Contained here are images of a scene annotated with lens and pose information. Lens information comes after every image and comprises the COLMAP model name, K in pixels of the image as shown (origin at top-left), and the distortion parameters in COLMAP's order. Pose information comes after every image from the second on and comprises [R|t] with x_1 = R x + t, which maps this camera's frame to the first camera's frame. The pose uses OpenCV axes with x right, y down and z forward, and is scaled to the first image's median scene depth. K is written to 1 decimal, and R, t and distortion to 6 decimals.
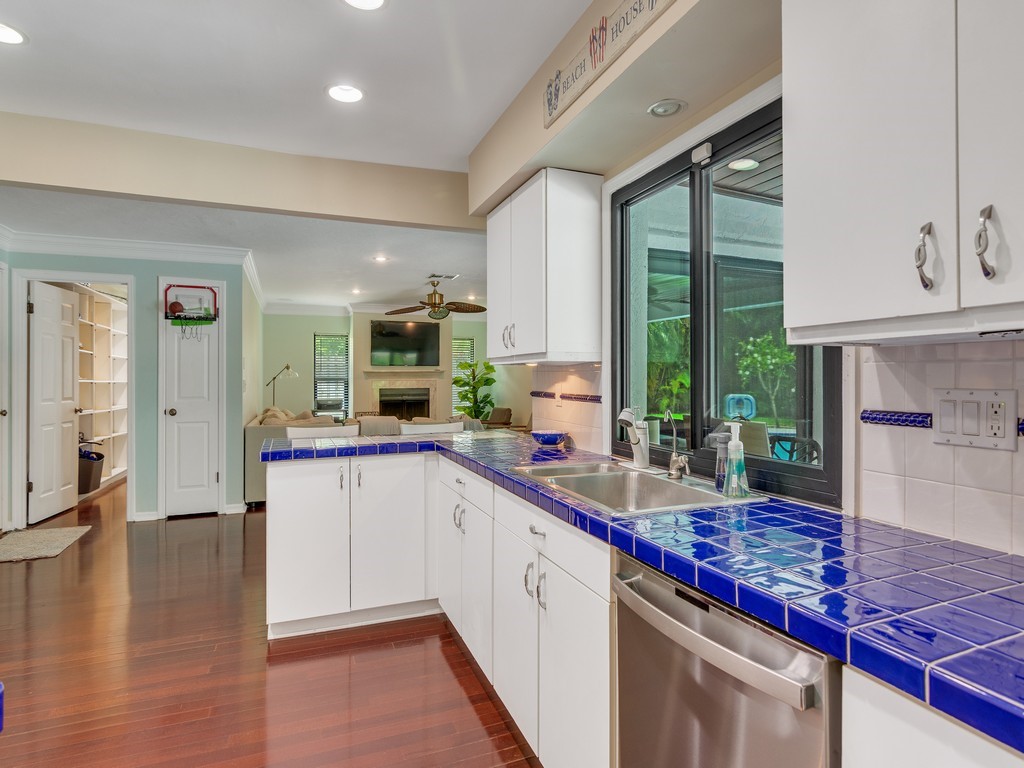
lens RADIAL K [[557.3, 0, 512.0], [0, 557.3, 384.0], [0, 0, 1]] dist [-0.000091, -0.000023]
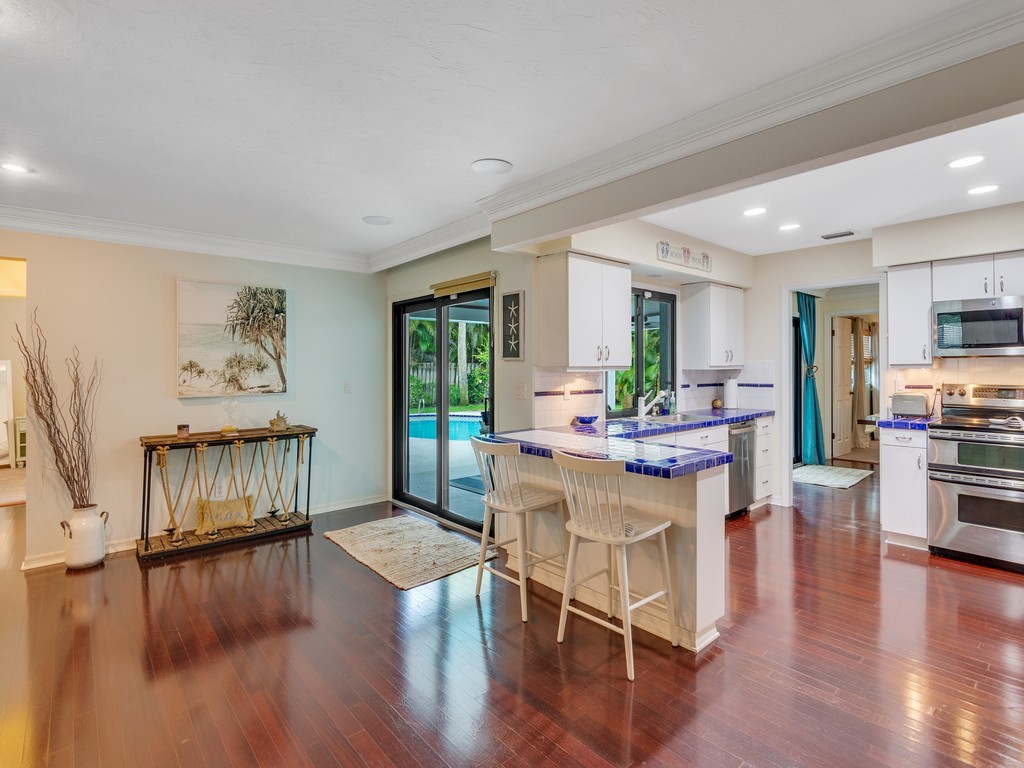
lens RADIAL K [[536.0, 0, 512.0], [0, 536.0, 384.0], [0, 0, 1]] dist [-0.004042, -0.001006]
pose [[-0.336928, -0.026368, 0.941161, -0.611095], [0.015318, 0.999322, 0.033481, -0.025995], [-0.941406, 0.025698, -0.336296, 0.832359]]
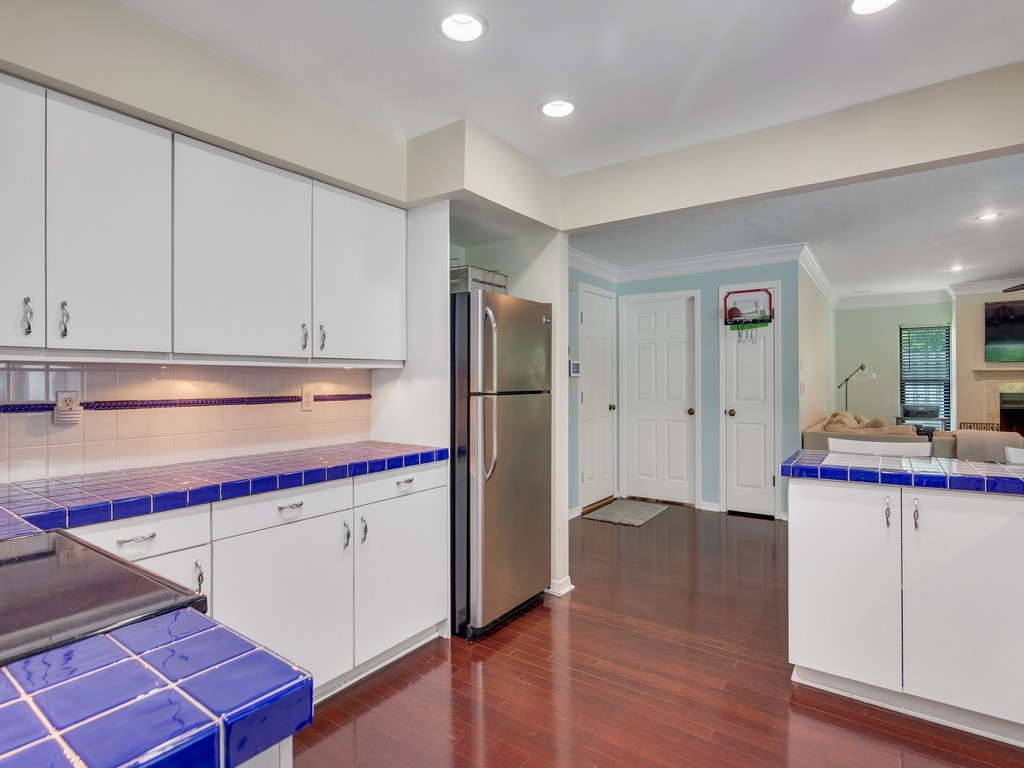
lens RADIAL K [[536.0, 0, 512.0], [0, 536.0, 384.0], [0, 0, 1]] dist [-0.004042, -0.001006]
pose [[0.541436, 0.002414, -0.840738, 0.016078], [-0.003597, 0.999993, 0.000555, -0.002859], [0.840734, 0.002723, 0.541442, 0.097686]]
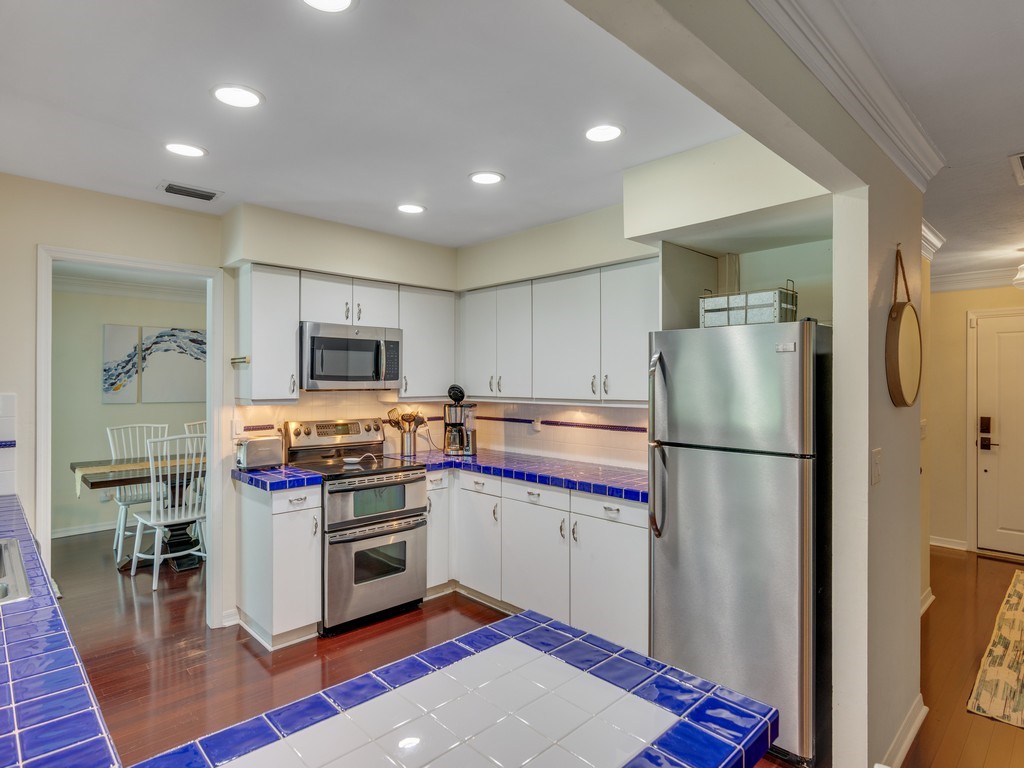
lens RADIAL K [[557.3, 0, 512.0], [0, 557.3, 384.0], [0, 0, 1]] dist [-0.000091, -0.000023]
pose [[-0.924956, -0.004288, -0.380050, -0.108130], [-0.009085, 0.999900, 0.010829, -0.044369], [0.379965, 0.013469, -0.924903, 0.695571]]
